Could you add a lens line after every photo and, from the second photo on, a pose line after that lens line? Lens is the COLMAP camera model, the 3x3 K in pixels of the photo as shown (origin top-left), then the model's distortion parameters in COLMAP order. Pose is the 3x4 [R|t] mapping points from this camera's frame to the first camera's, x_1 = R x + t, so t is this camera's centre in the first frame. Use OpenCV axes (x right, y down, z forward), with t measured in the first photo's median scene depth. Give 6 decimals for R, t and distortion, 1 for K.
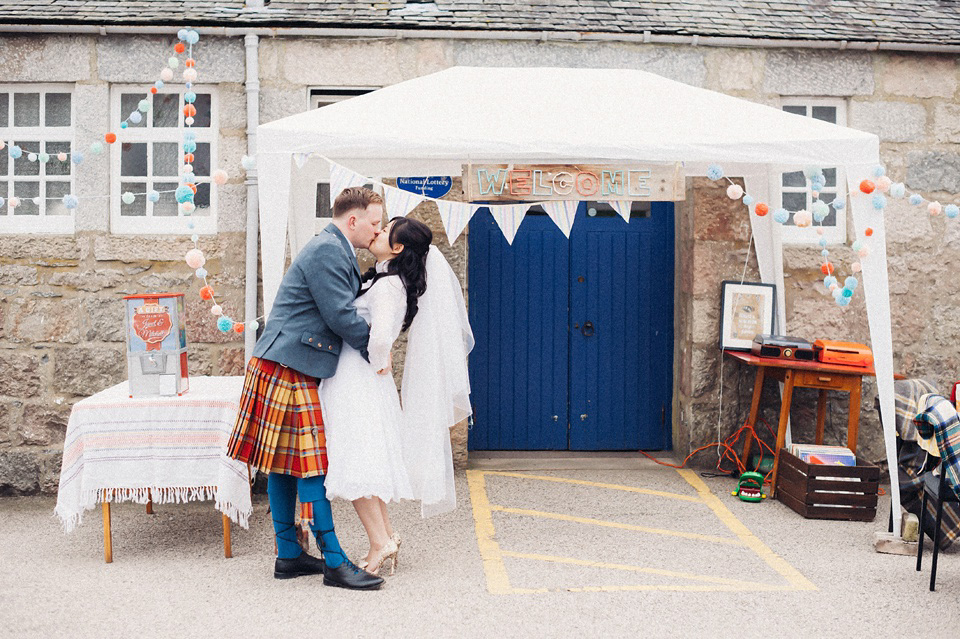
lens RADIAL K [[1340.4, 0, 483.8], [0, 1340.4, 313.8], [0, 0, 1]] dist [-0.112256, 0.000000]
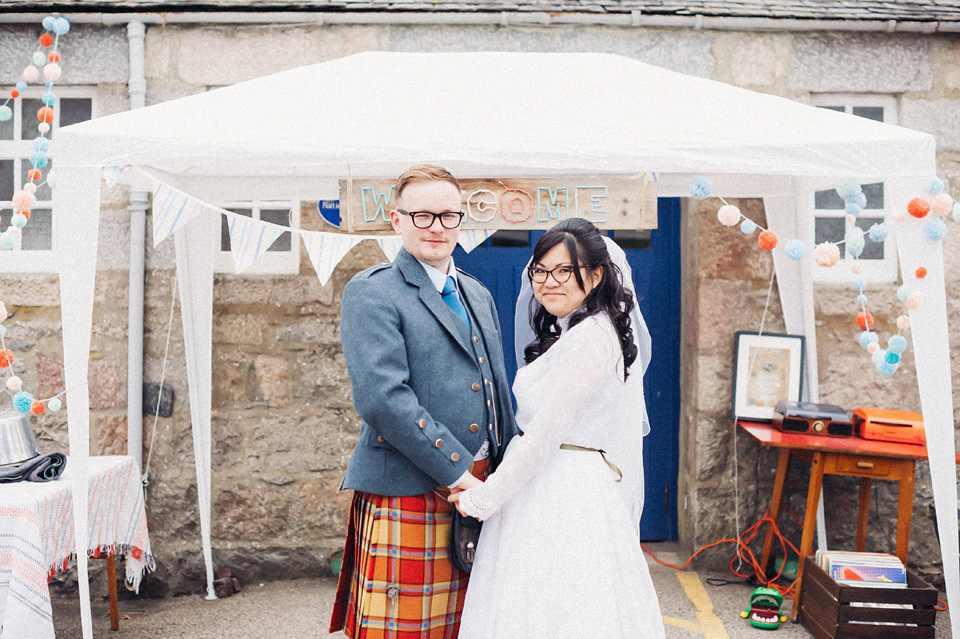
lens RADIAL K [[1340.4, 0, 475.8], [0, 1340.4, 326.0], [0, 0, 1]] dist [-0.112256, 0.000000]
pose [[0.998502, -0.000211, -0.054720, 0.070940], [-0.000373, 0.999943, -0.010647, -0.019466], [0.054719, 0.010651, 0.998445, 0.218810]]
